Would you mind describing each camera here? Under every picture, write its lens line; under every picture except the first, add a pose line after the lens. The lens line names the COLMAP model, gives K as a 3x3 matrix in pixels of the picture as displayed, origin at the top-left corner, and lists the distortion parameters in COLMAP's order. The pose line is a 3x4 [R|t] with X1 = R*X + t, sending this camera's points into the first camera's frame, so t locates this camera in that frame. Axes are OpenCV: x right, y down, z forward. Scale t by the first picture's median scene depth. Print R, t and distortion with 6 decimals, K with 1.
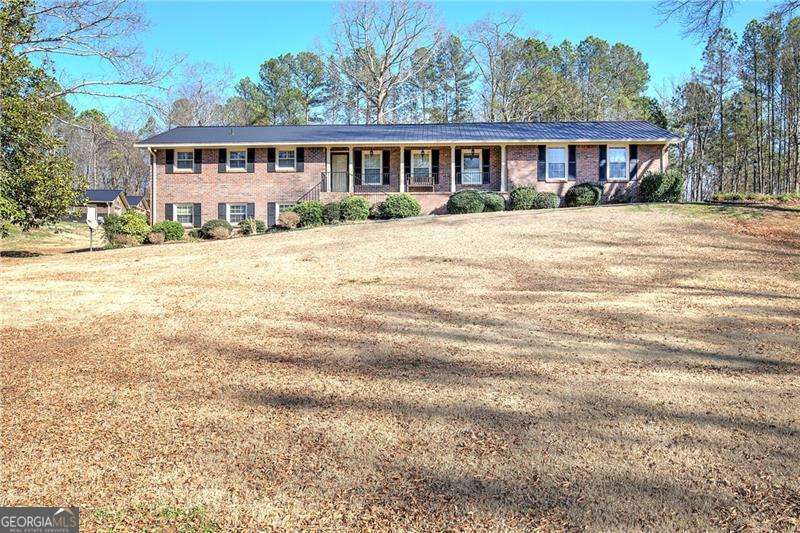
lens RADIAL K [[684.4, 0, 401.6], [0, 684.4, 258.7], [0, 0, 1]] dist [0.006543, 0.005754]
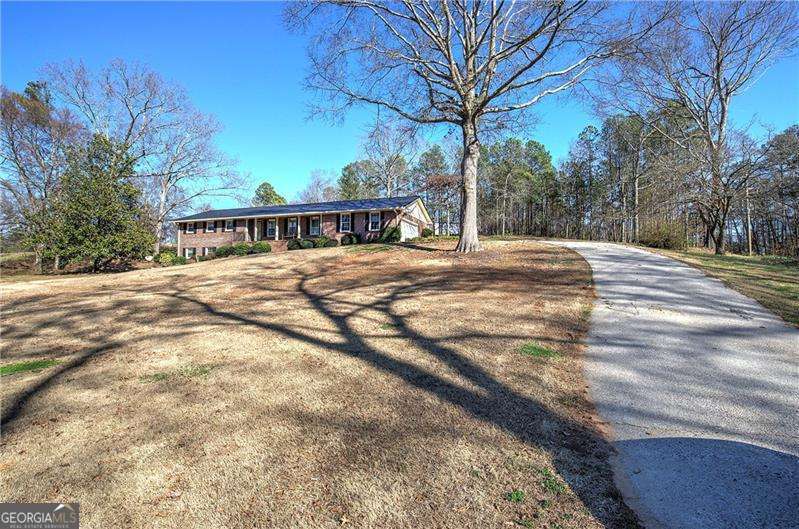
lens RADIAL K [[401.9, 0, 396.7], [0, 401.9, 272.8], [0, 0, 1]] dist [0.002631, -0.000597]
pose [[0.956801, -0.000470, -0.290745, 0.672989], [0.001570, 0.999992, 0.003549, -0.005733], [0.290741, -0.003852, 0.956794, -0.019370]]
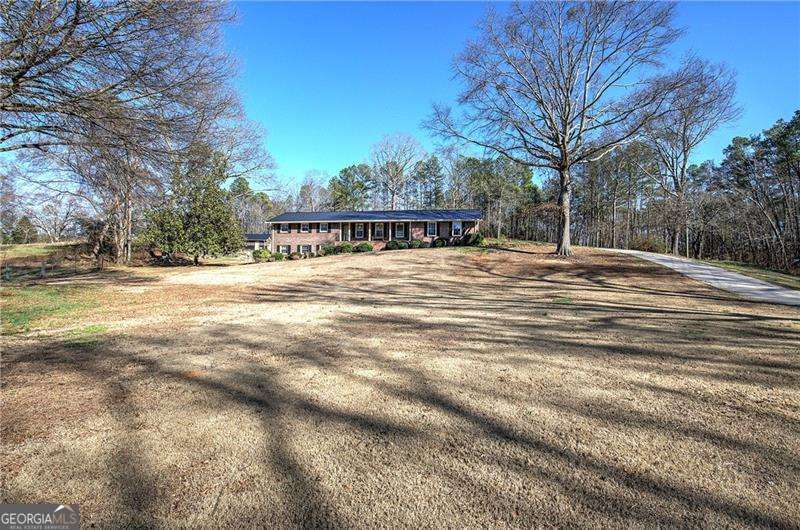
lens RADIAL K [[404.5, 0, 400.1], [0, 404.5, 266.8], [0, 0, 1]] dist [0.015616, 0.000862]
pose [[0.994149, 0.008181, -0.107706, 0.265840], [-0.008382, 0.999964, -0.001412, -0.003788], [0.107691, 0.002307, 0.994182, -0.429871]]
